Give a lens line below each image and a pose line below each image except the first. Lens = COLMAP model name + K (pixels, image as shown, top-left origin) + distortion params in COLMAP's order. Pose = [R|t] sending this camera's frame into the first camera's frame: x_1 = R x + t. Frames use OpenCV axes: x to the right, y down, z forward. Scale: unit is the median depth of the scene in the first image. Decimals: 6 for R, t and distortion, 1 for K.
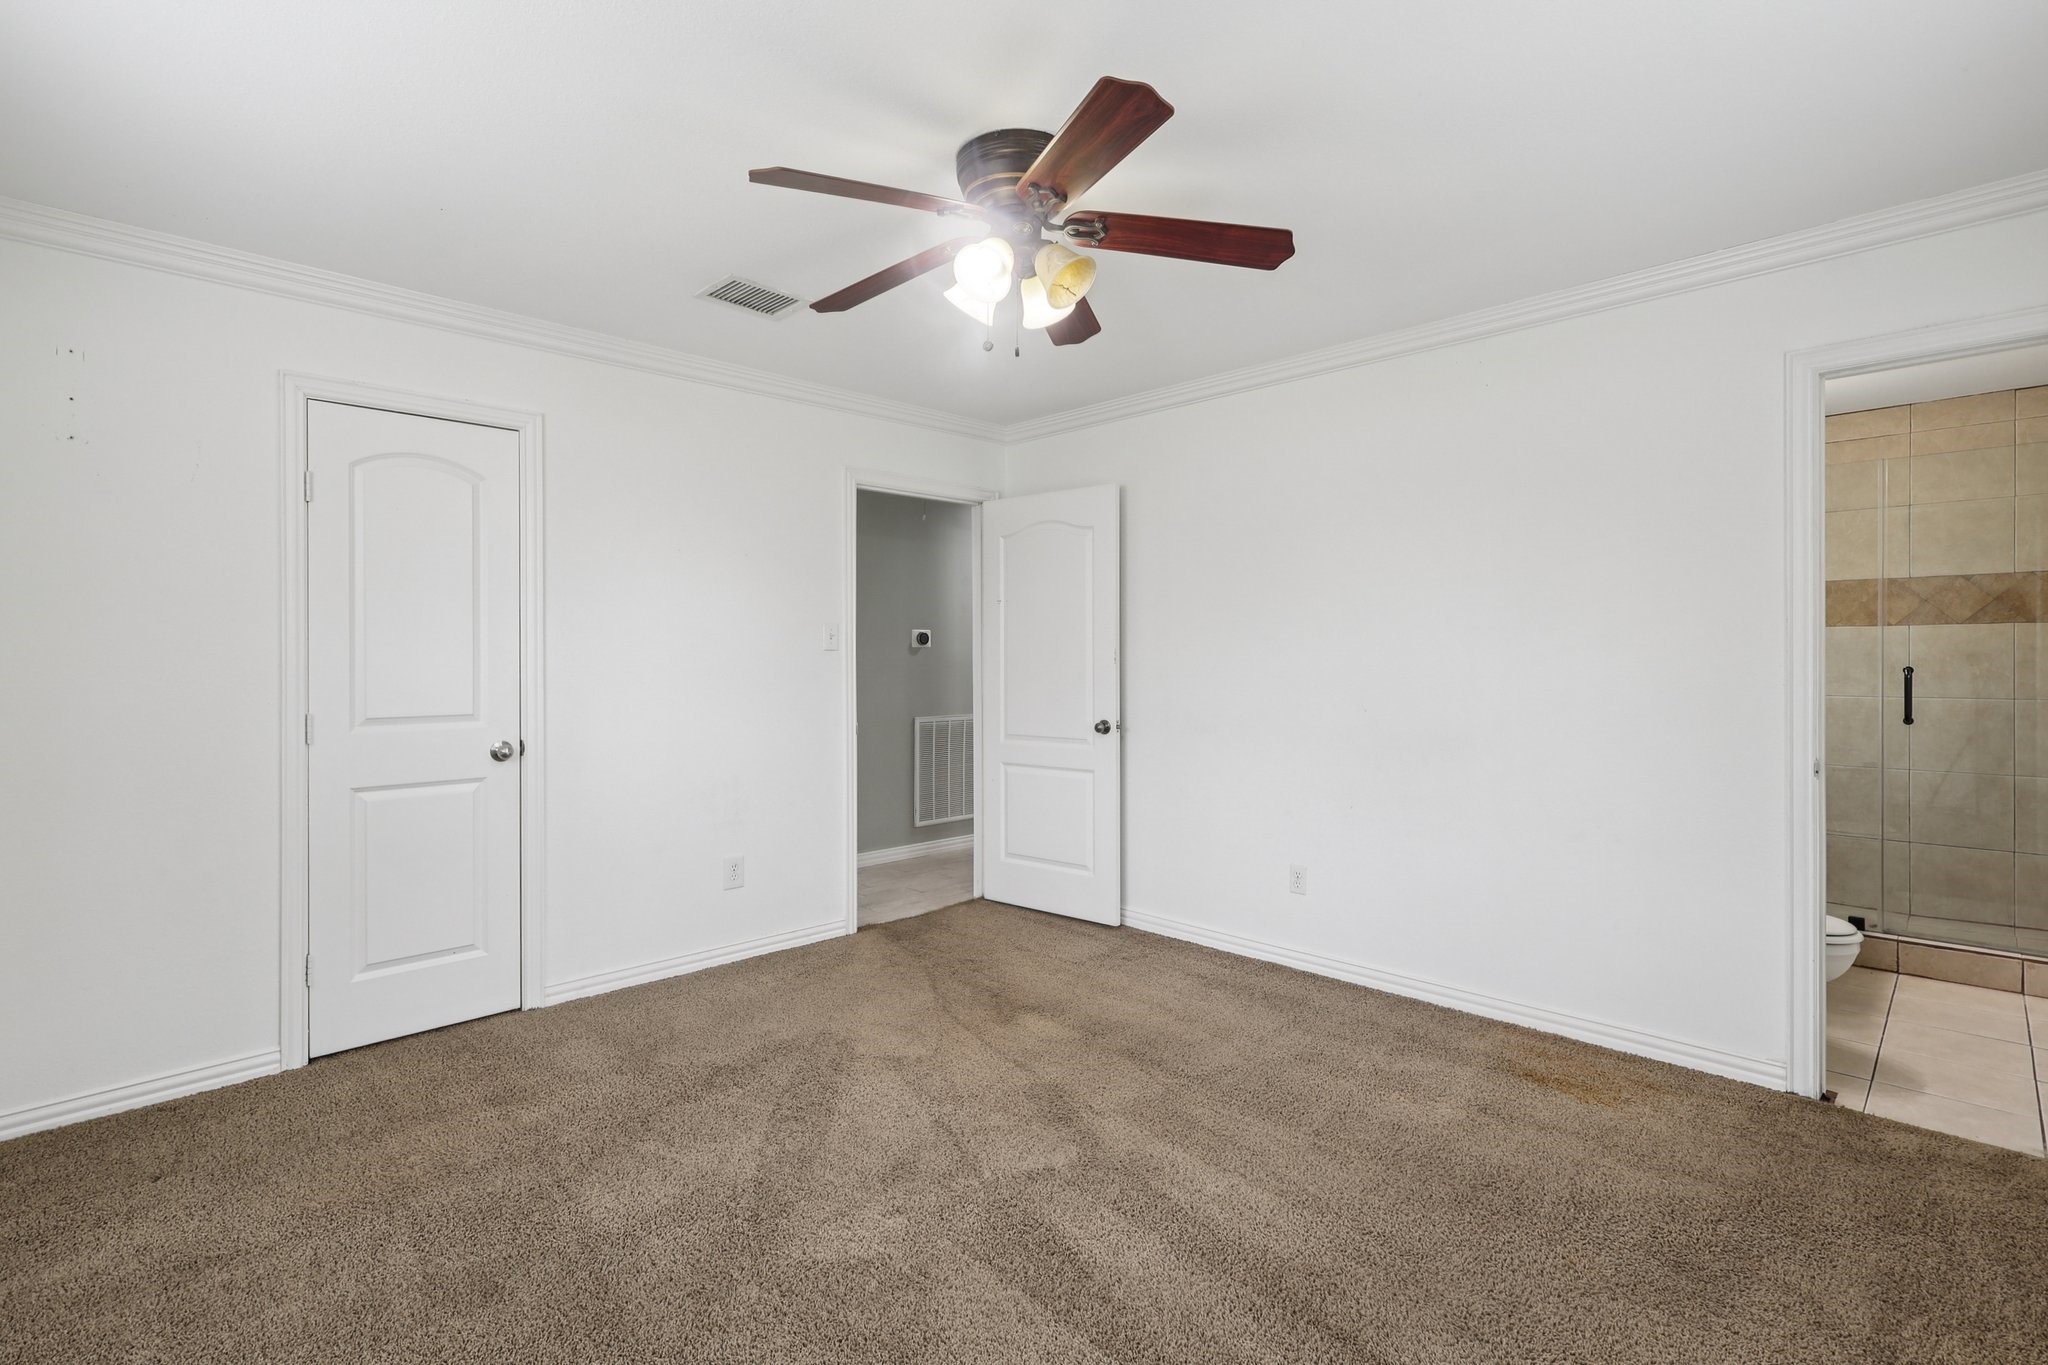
lens RADIAL K [[952.1, 0, 1024.0], [0, 952.1, 682.5], [0, 0, 1]] dist [0.000830, 0.000370]
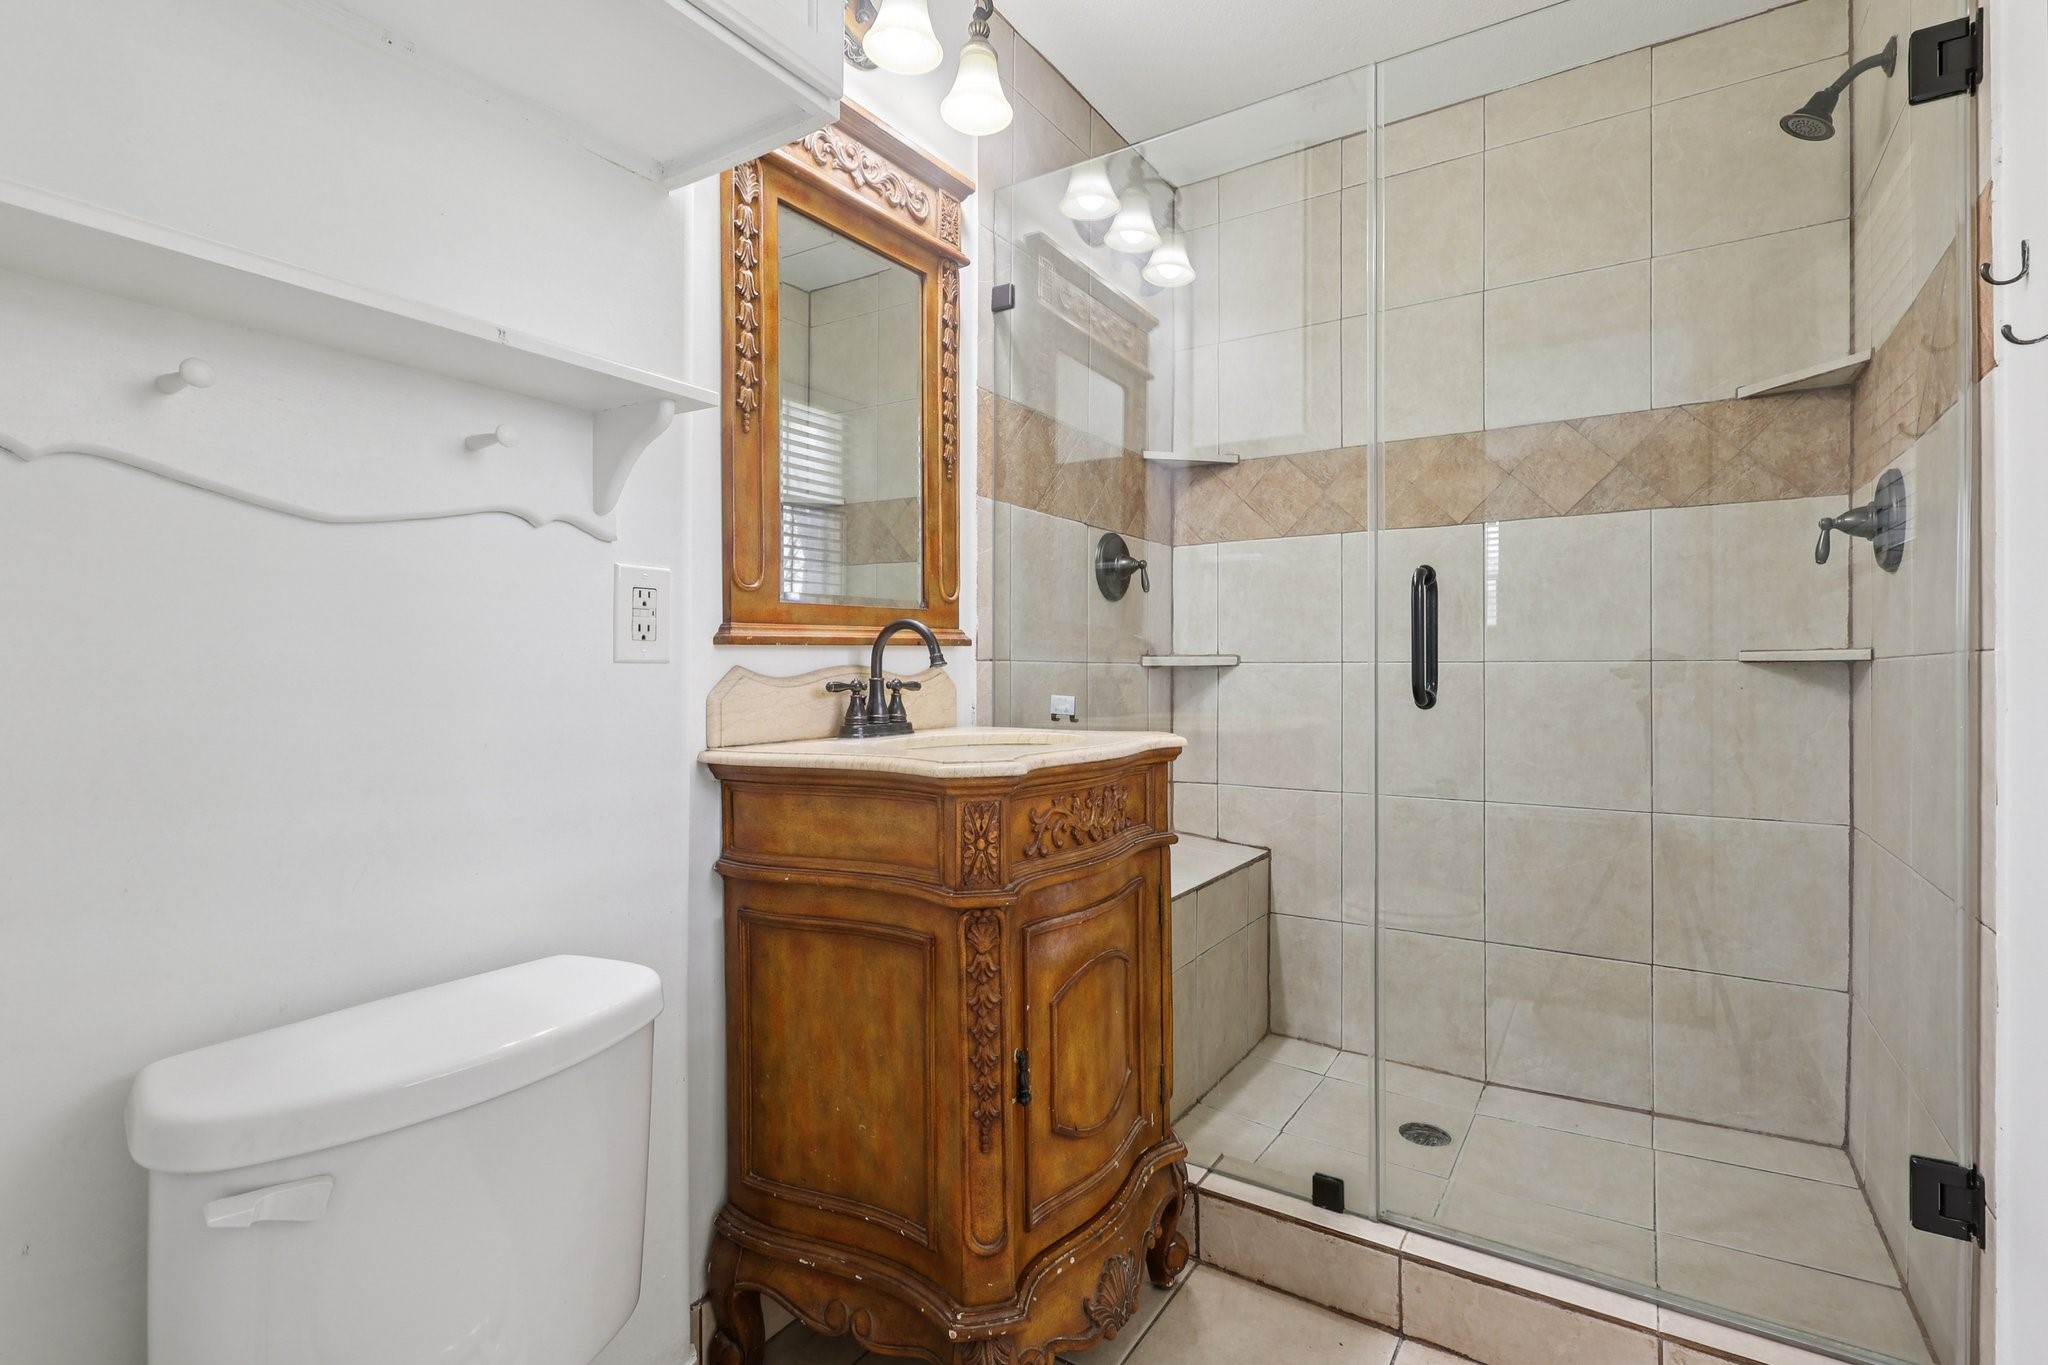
lens RADIAL K [[952.1, 0, 1024.0], [0, 952.1, 682.5], [0, 0, 1]] dist [0.000830, 0.000370]
pose [[0.978352, 0.000594, 0.206947, 0.603139], [0.000244, 0.999992, -0.004023, 0.029991], [-0.206948, 0.003986, 0.978344, 0.569580]]
